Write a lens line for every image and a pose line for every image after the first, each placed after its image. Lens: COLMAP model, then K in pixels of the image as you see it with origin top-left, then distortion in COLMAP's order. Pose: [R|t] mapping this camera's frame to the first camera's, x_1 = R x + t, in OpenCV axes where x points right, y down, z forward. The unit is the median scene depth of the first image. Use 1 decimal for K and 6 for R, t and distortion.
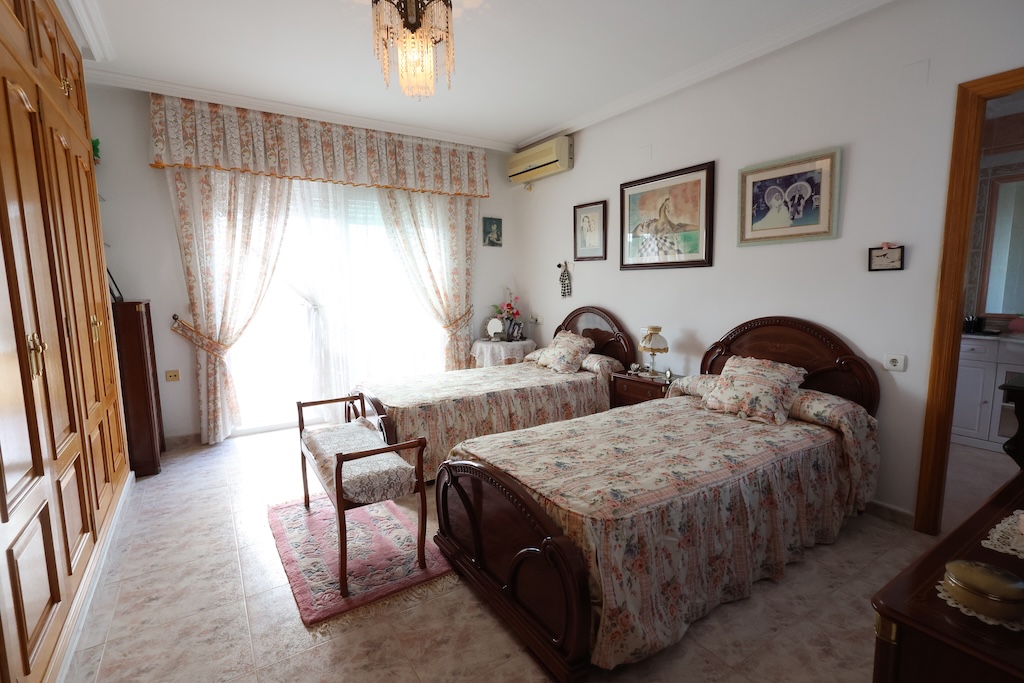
lens RADIAL K [[477.0, 0, 510.1], [0, 477.0, 342.5], [0, 0, 1]] dist [-0.001087, 0.000656]
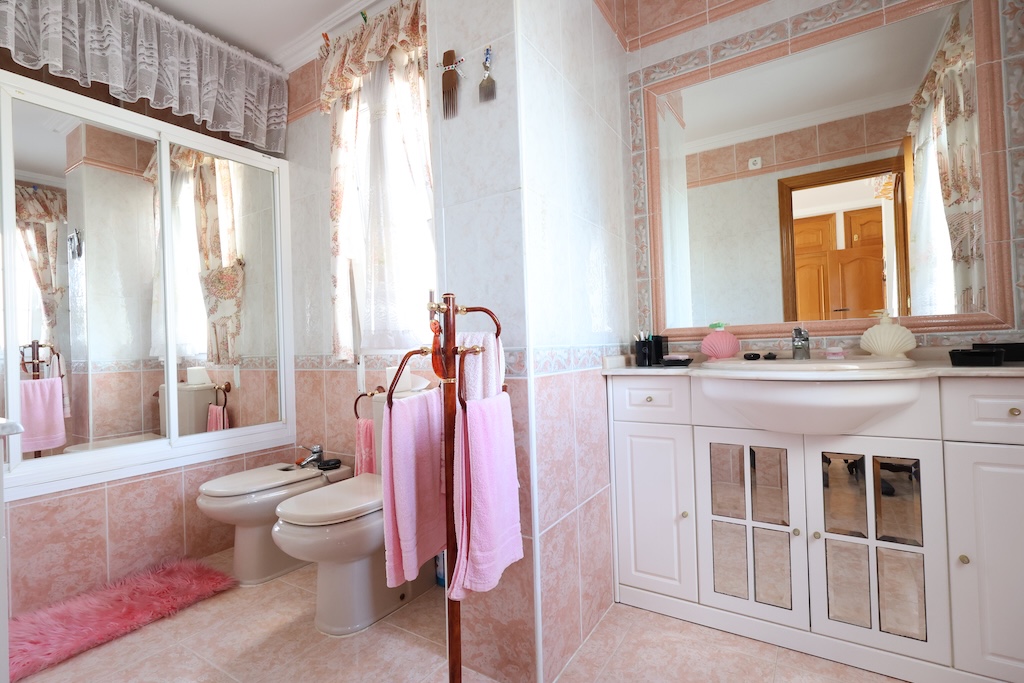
lens RADIAL K [[477.0, 0, 510.1], [0, 477.0, 342.5], [0, 0, 1]] dist [-0.001087, 0.000656]
pose [[0.912428, -0.023706, 0.408549, 0.634287], [0.080062, 0.989370, -0.121397, 0.006182], [-0.401329, 0.143475, 0.904627, 0.604027]]
